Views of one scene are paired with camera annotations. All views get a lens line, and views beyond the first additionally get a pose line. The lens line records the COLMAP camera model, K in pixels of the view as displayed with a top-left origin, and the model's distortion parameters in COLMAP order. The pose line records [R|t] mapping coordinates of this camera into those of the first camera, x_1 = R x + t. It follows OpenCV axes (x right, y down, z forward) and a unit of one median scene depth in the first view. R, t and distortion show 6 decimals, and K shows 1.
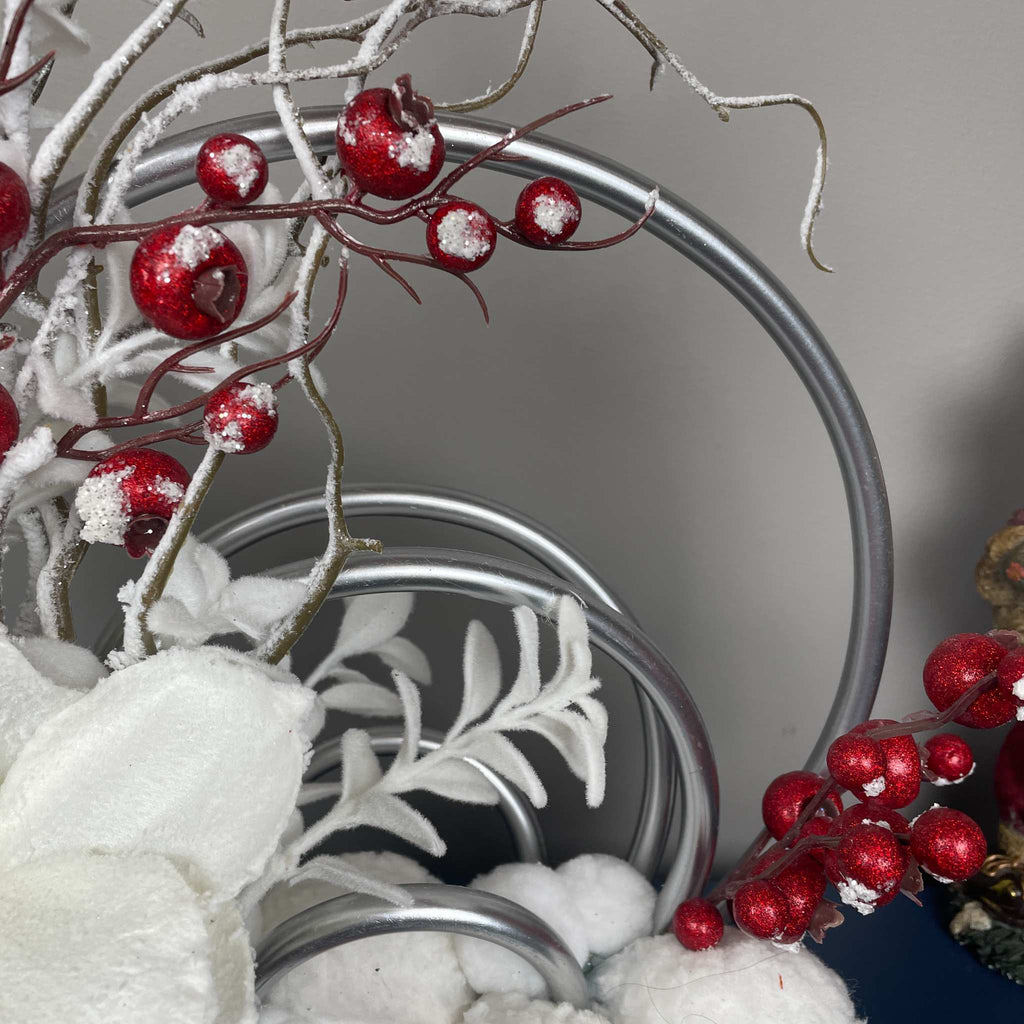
lens RADIAL K [[1048.0, 0, 507.8], [0, 1048.0, 505.7], [0, 0, 1]] dist [0.084157, -0.144041]
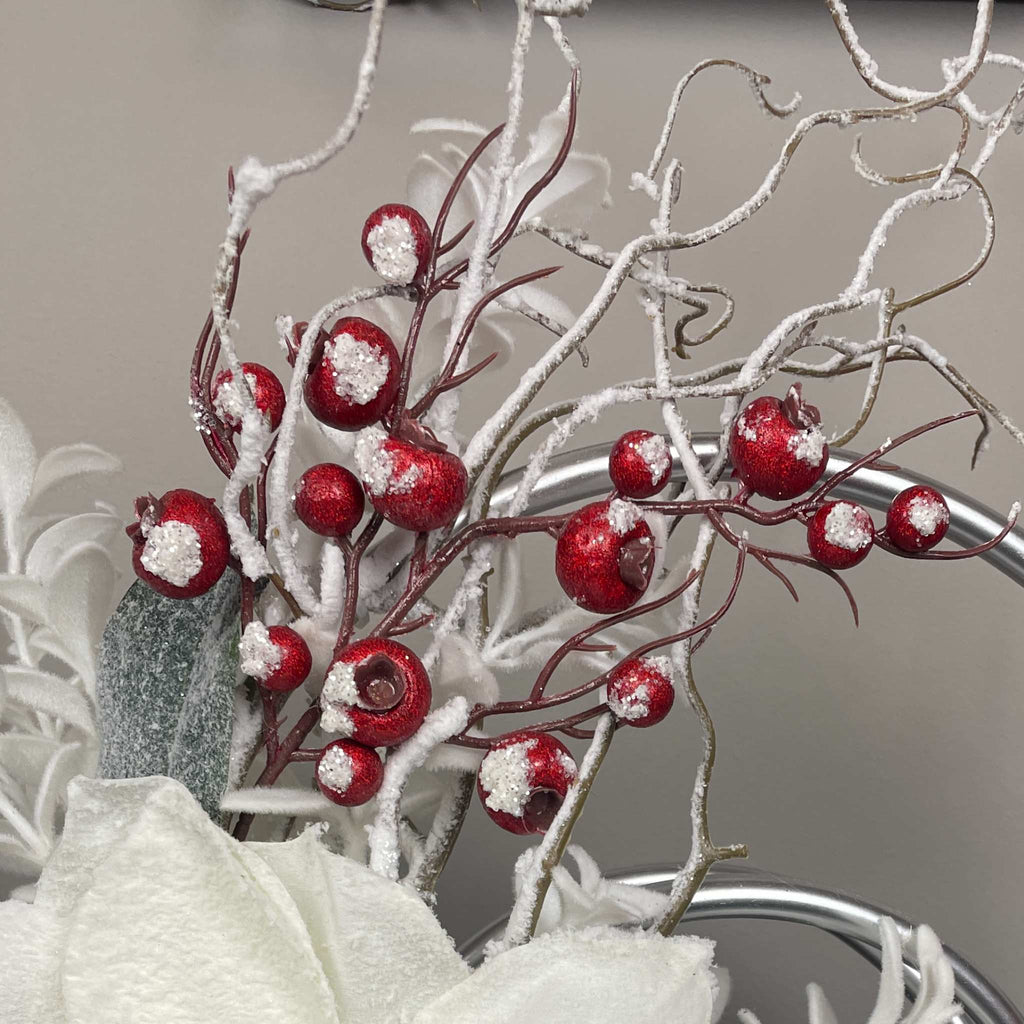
lens RADIAL K [[1635.9, 0, 634.8], [0, 1635.9, 1074.7], [0, 0, 1]] dist [0.088024, -0.144823]
pose [[0.999926, 0.000684, 0.012160, -0.243432], [0.000996, 0.990482, -0.137640, 0.458299], [-0.012138, 0.137642, 0.990408, -0.507873]]
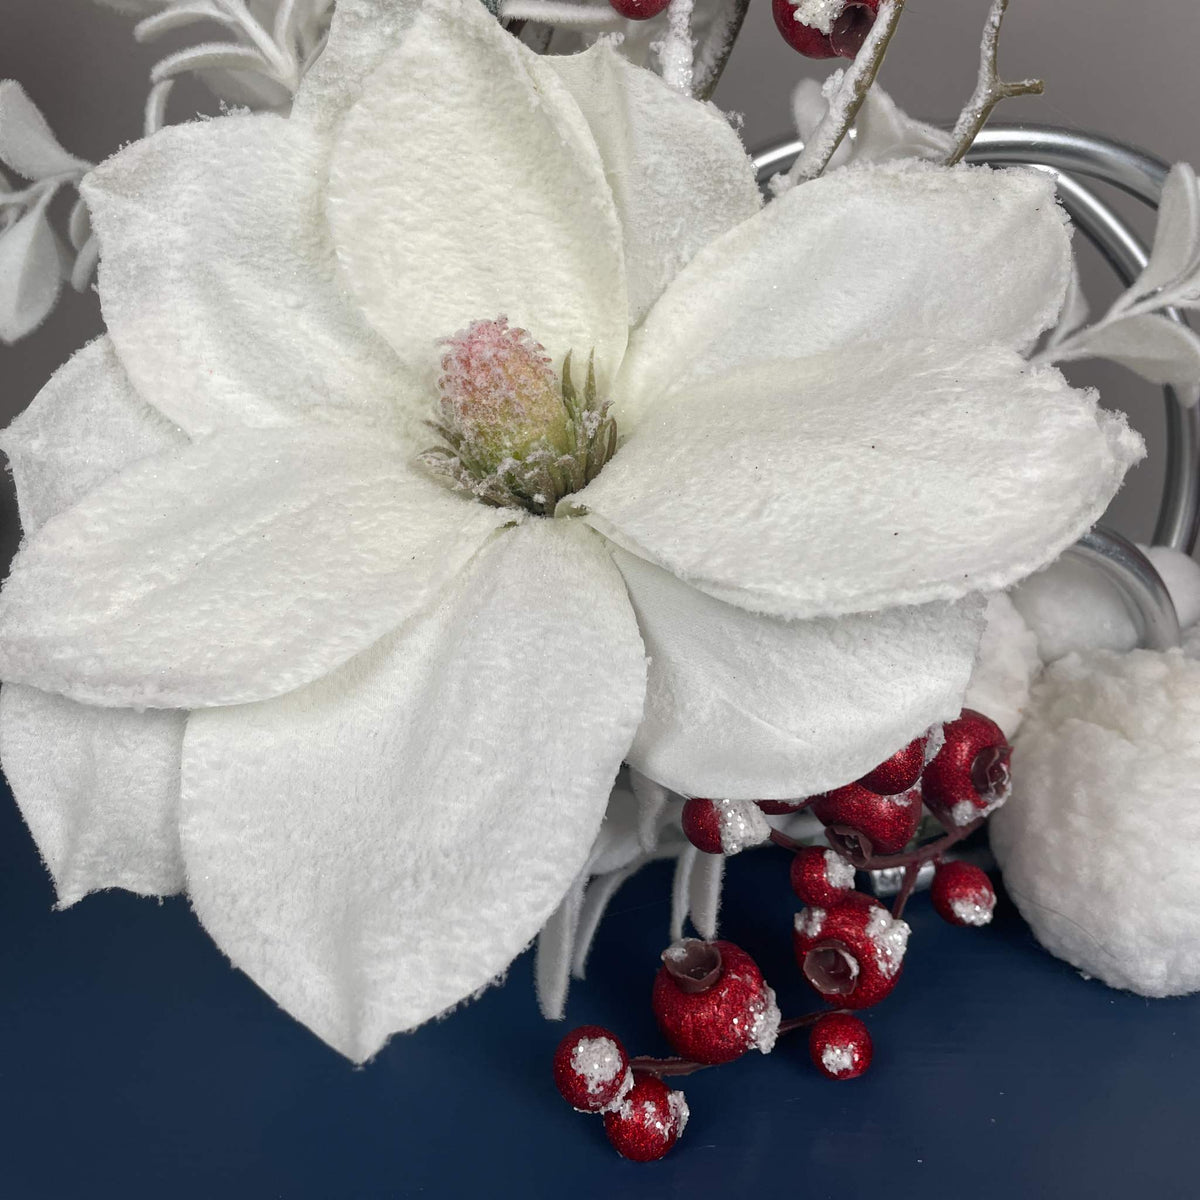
lens RADIAL K [[1230.4, 0, 600.5], [0, 1230.4, 396.2], [0, 0, 1]] dist [0.095682, -0.177215]
pose [[0.999188, 0.024113, 0.032291, -0.534616], [-0.020813, 0.994881, -0.098886, 0.424022], [-0.034510, 0.098134, 0.994575, -0.058186]]
